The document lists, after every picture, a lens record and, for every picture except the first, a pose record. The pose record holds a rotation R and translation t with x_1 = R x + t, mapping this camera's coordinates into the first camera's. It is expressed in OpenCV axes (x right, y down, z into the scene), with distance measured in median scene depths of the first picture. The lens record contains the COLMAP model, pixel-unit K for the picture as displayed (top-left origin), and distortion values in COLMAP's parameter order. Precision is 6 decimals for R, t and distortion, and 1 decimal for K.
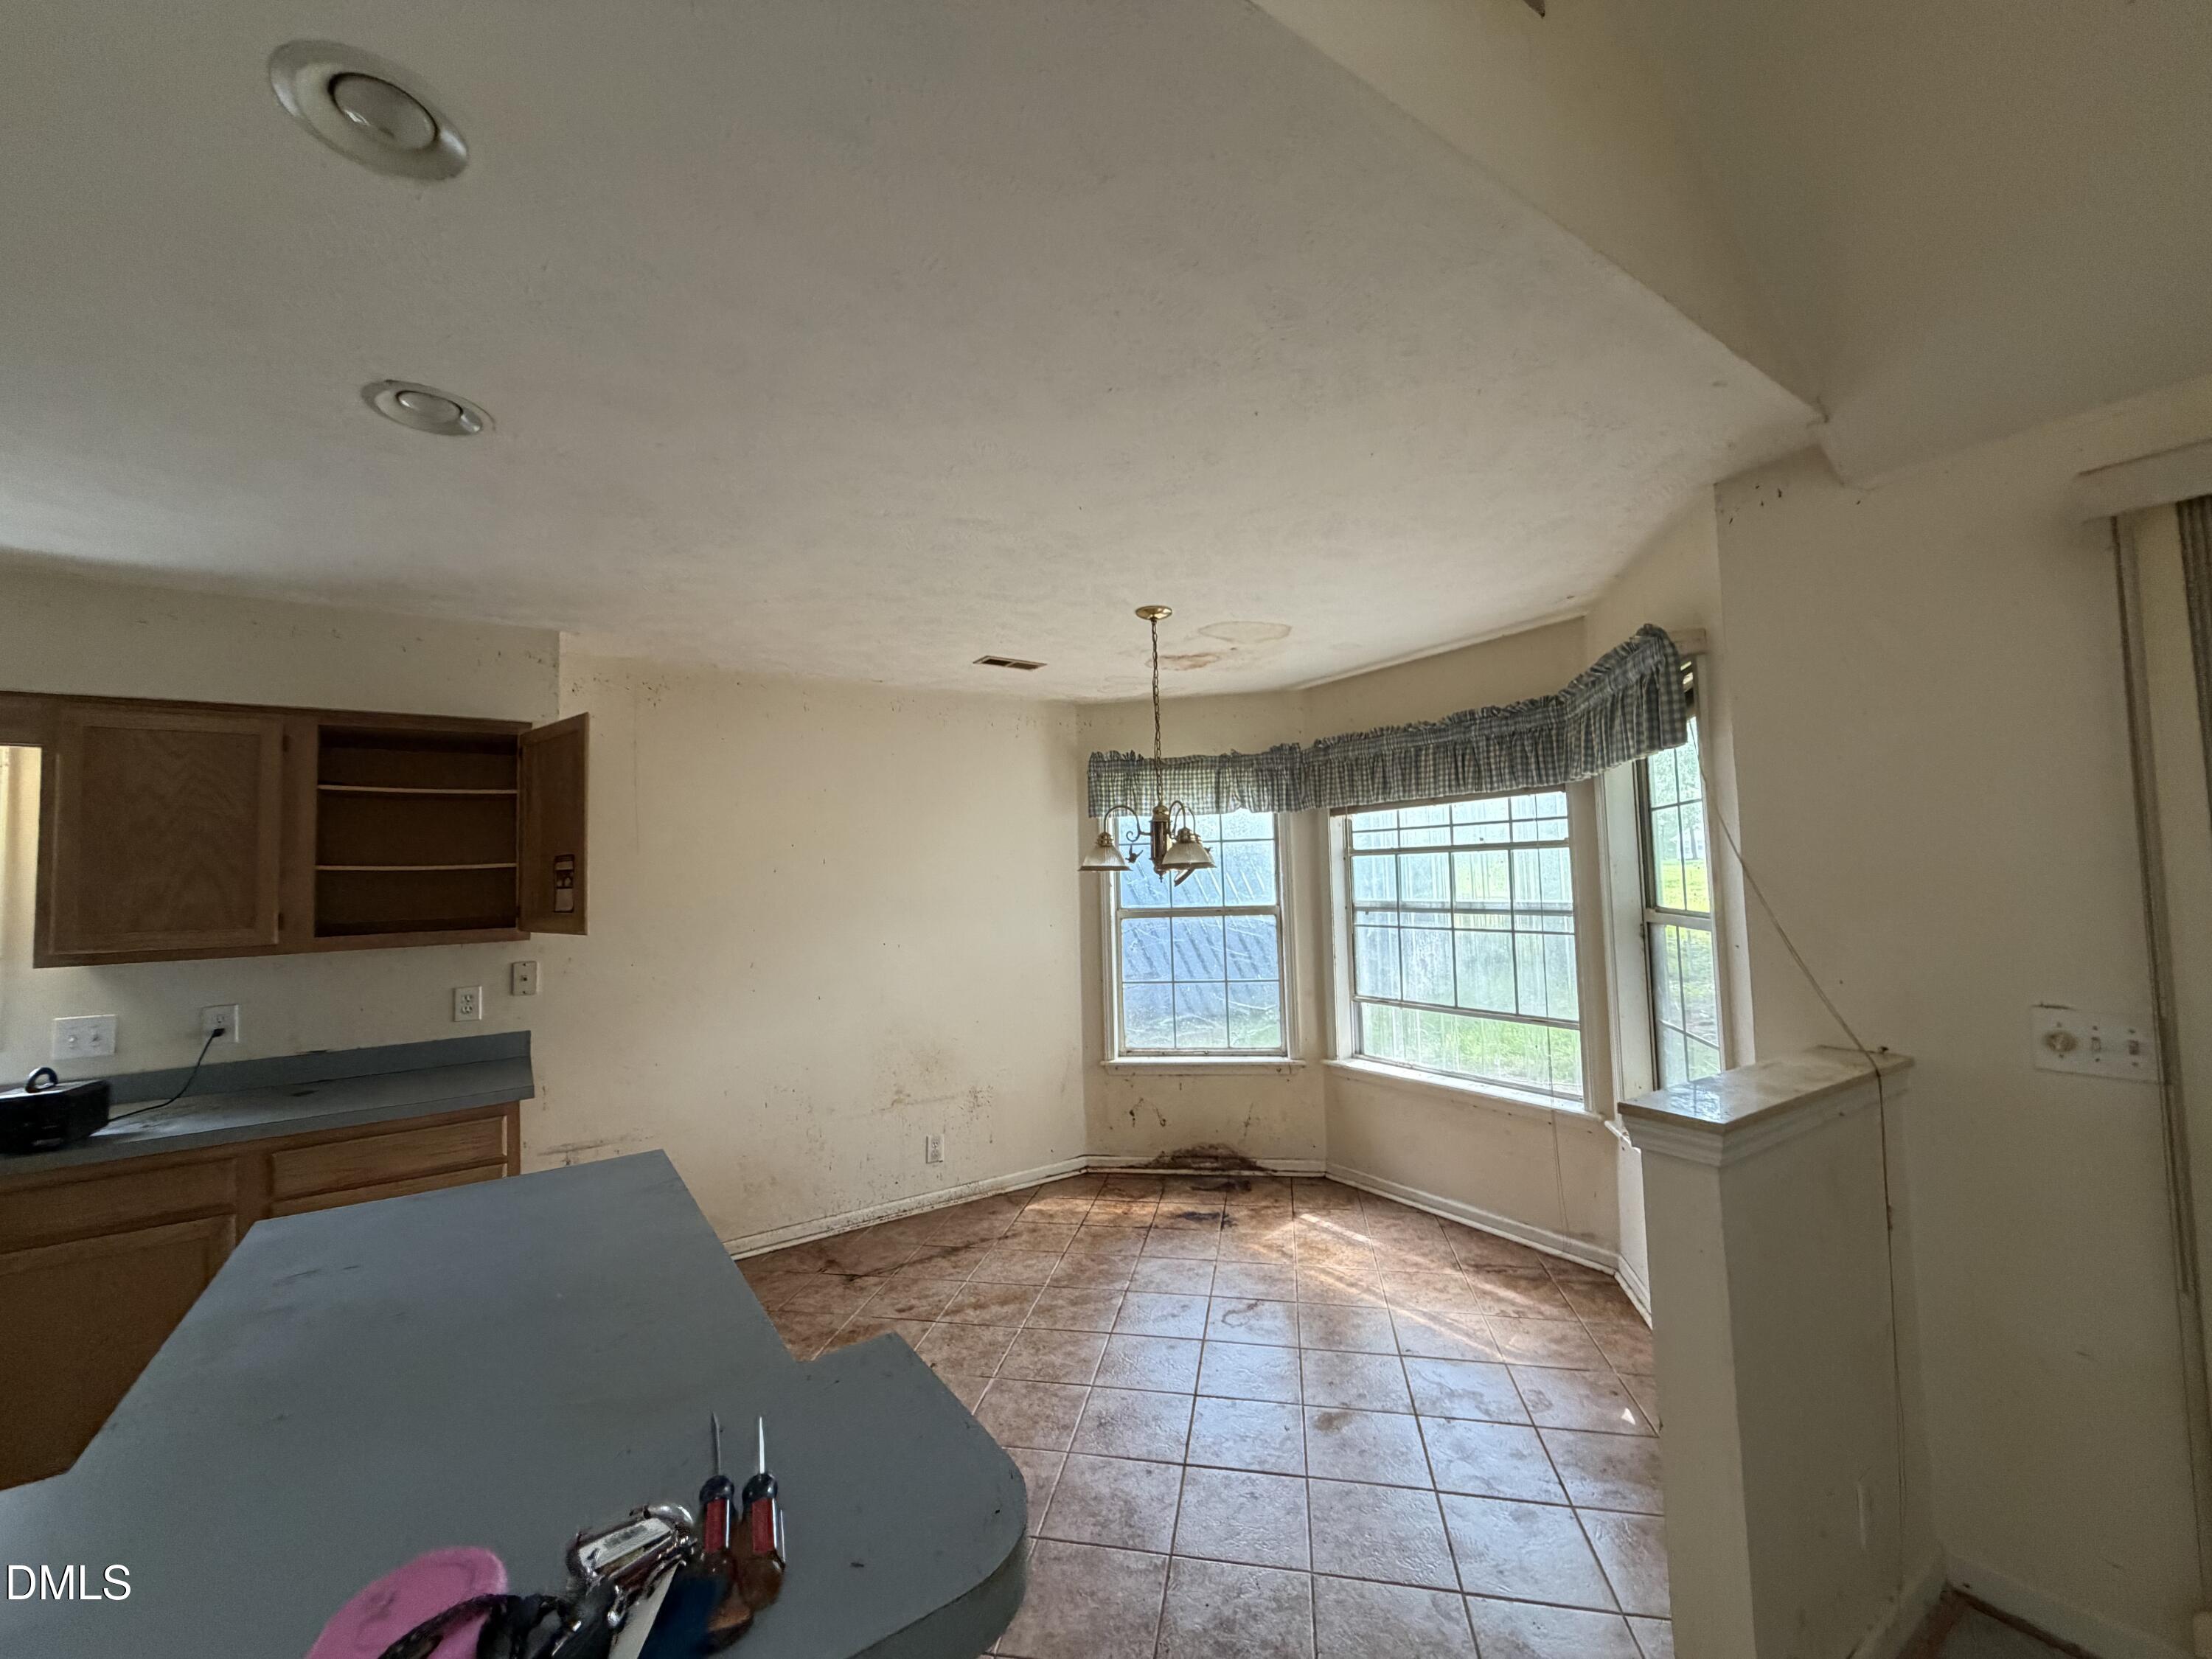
lens RADIAL K [[876.6, 0, 1099.9], [0, 876.6, 827.8], [0, 0, 1]] dist [-0.000446, 0.000322]
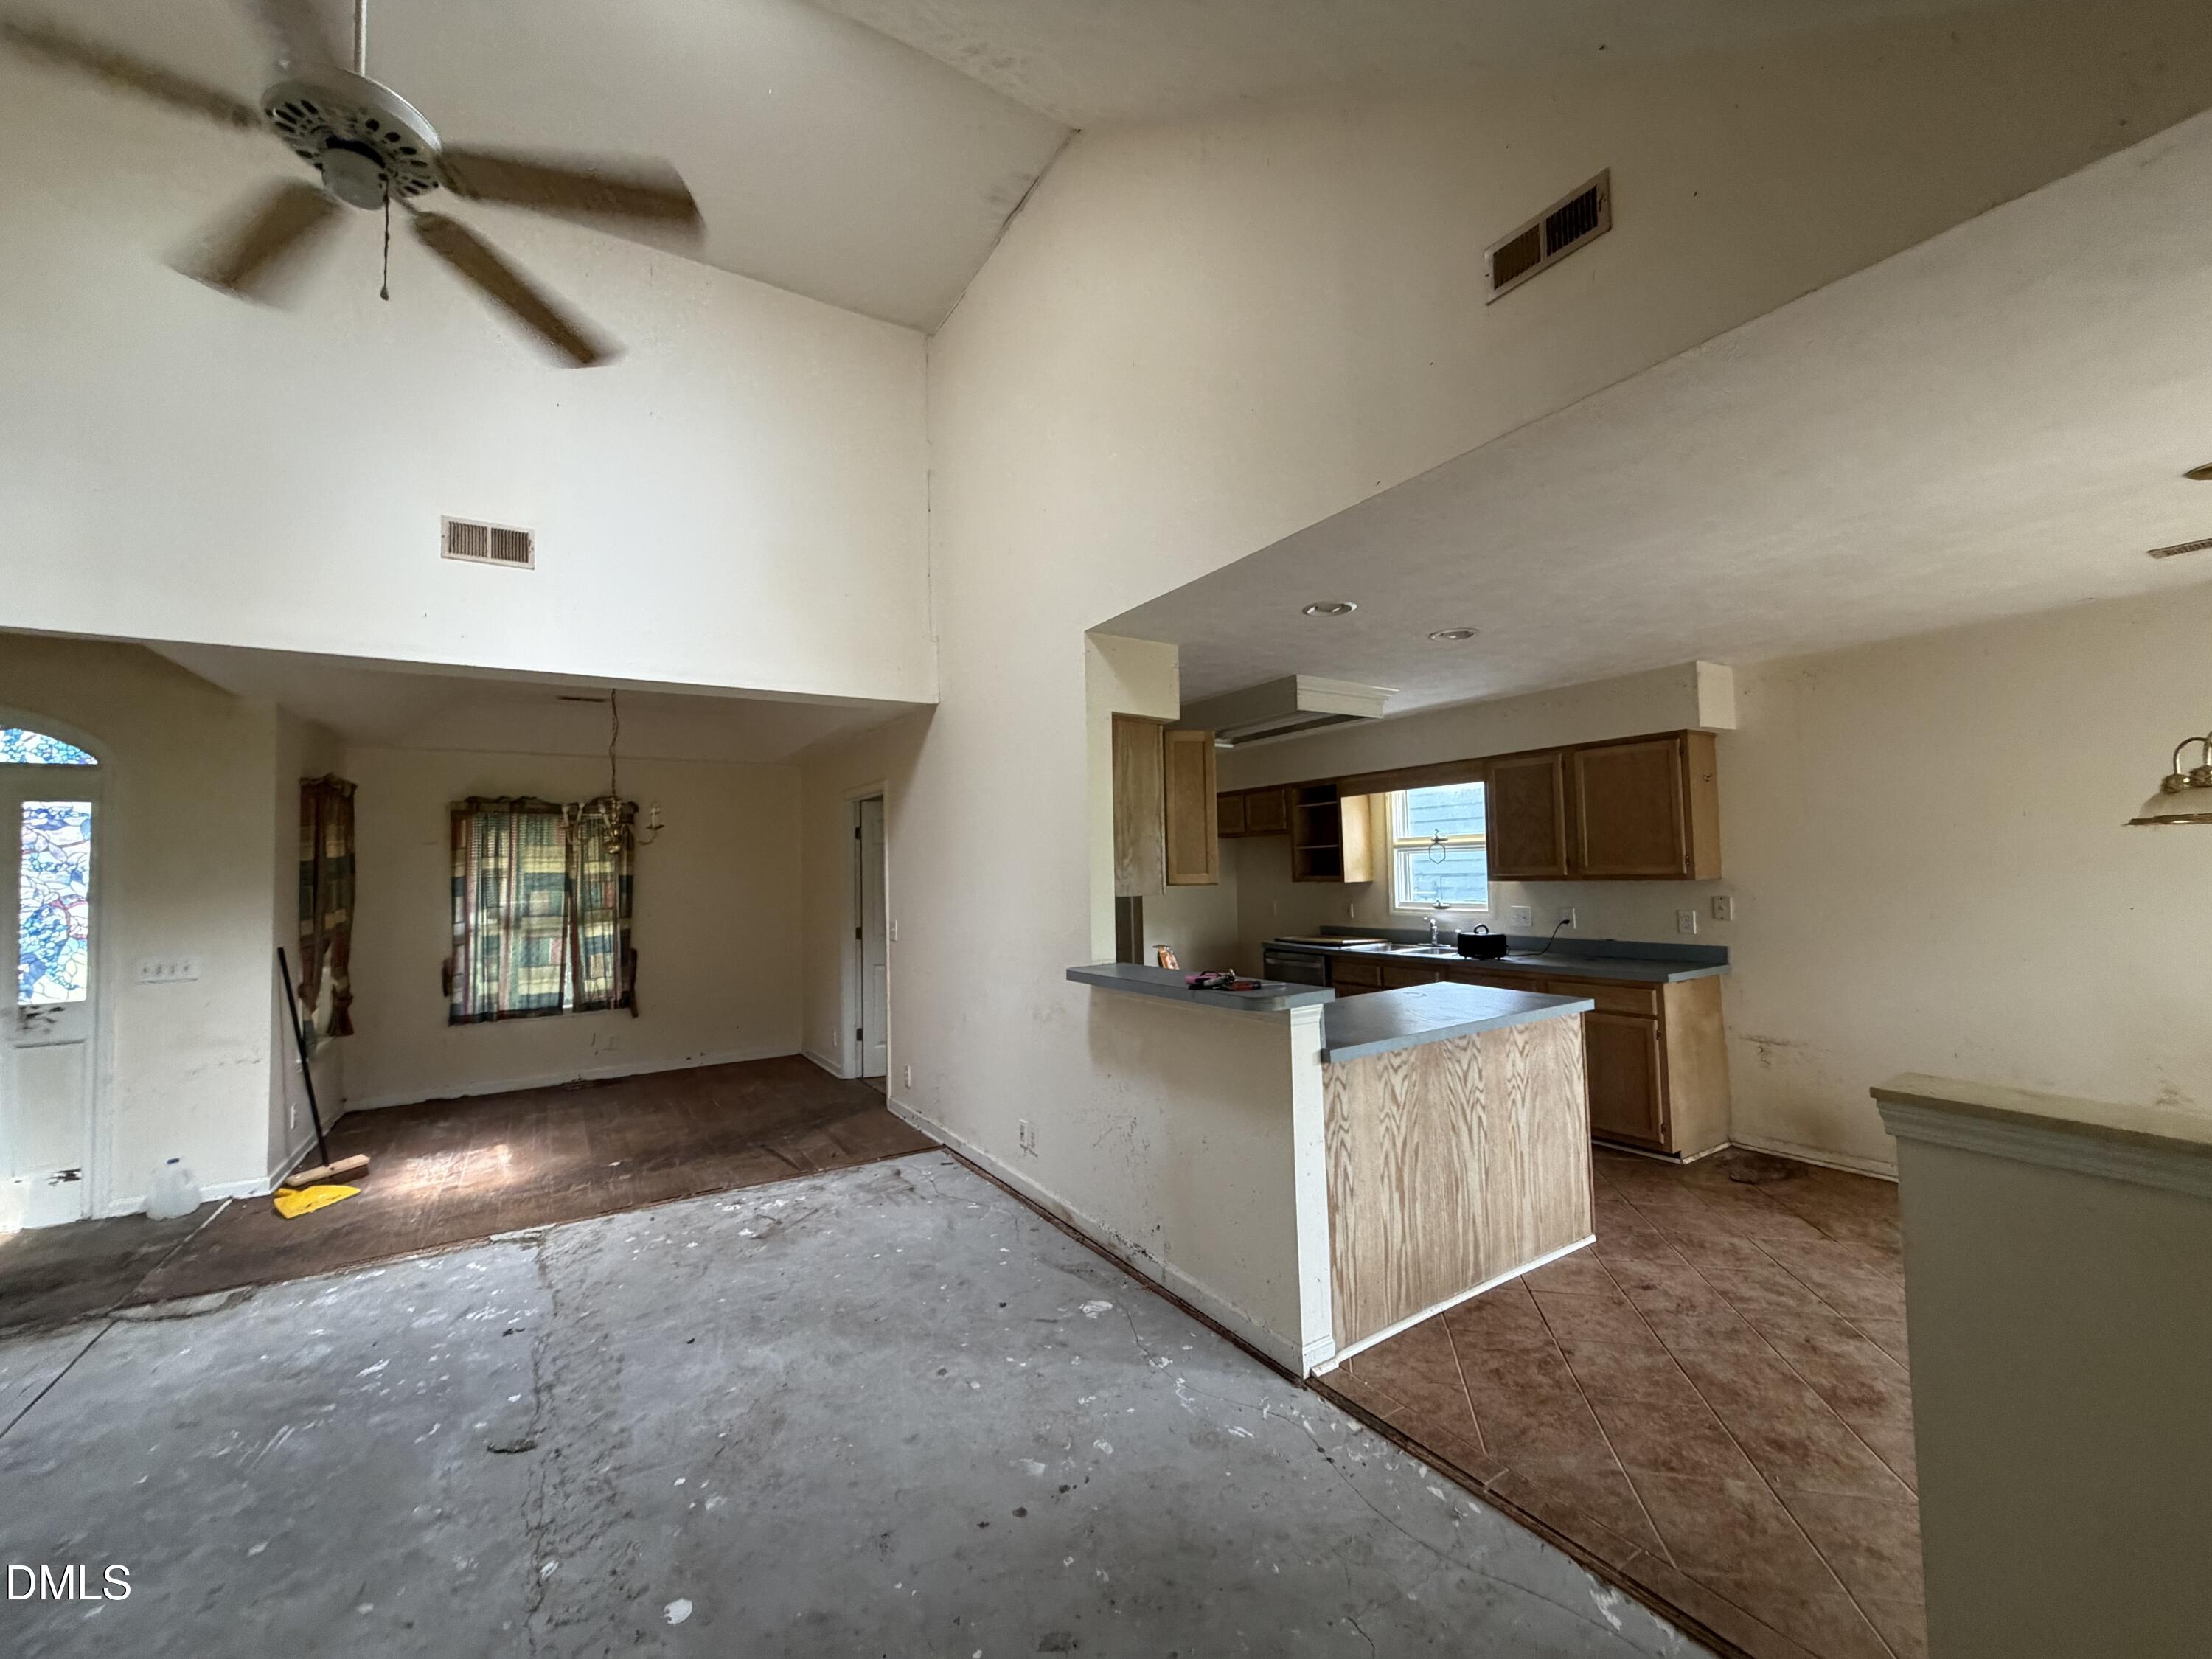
lens RADIAL K [[876.6, 0, 1099.7], [0, 876.6, 831.4], [0, 0, 1]] dist [-0.000446, 0.000322]
pose [[-0.026007, -0.013275, -0.999574, 0.593436], [0.080213, 0.996660, -0.015323, -0.006304], [0.996438, -0.080578, -0.024855, 0.047311]]
